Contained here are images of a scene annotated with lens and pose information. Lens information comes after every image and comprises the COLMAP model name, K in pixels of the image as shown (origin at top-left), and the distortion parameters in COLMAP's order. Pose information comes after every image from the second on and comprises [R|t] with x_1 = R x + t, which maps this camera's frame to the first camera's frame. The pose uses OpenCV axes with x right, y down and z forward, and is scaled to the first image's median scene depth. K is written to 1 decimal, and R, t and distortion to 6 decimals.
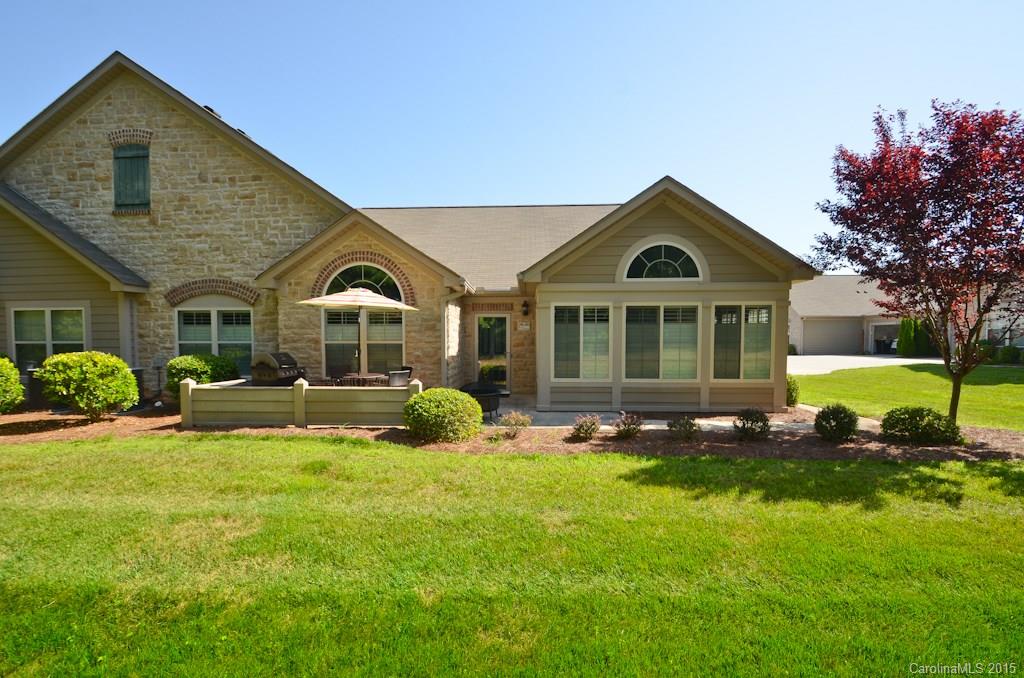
lens RADIAL K [[452.8, 0, 504.5], [0, 452.8, 360.1], [0, 0, 1]] dist [-0.001718, -0.000482]
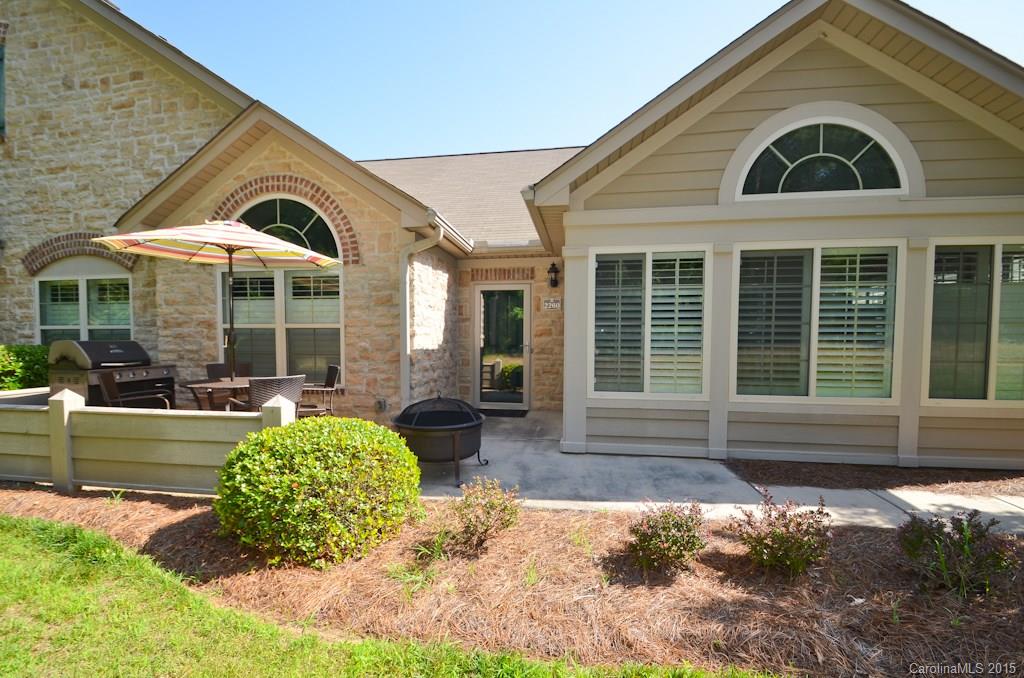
lens RADIAL K [[458.7, 0, 504.4], [0, 458.7, 362.7], [0, 0, 1]] dist [-0.000270, -0.008778]
pose [[0.993547, 0.008795, -0.113080, 0.058278], [-0.007769, 0.999925, 0.009505, 0.001910], [0.113155, -0.008565, 0.993540, 0.404242]]
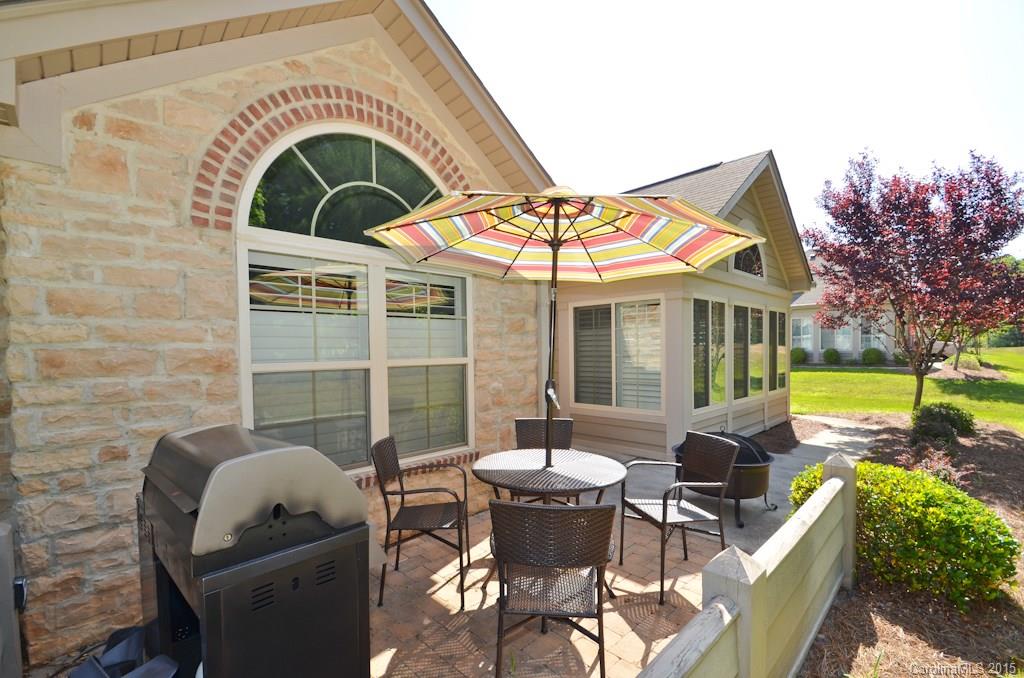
lens RADIAL K [[452.8, 0, 504.5], [0, 452.8, 360.1], [0, 0, 1]] dist [-0.001718, -0.000482]
pose [[0.683551, -0.025674, 0.729451, -0.481051], [0.039994, 0.999197, -0.002310, -0.036084], [-0.728806, 0.030753, 0.684029, 0.669773]]
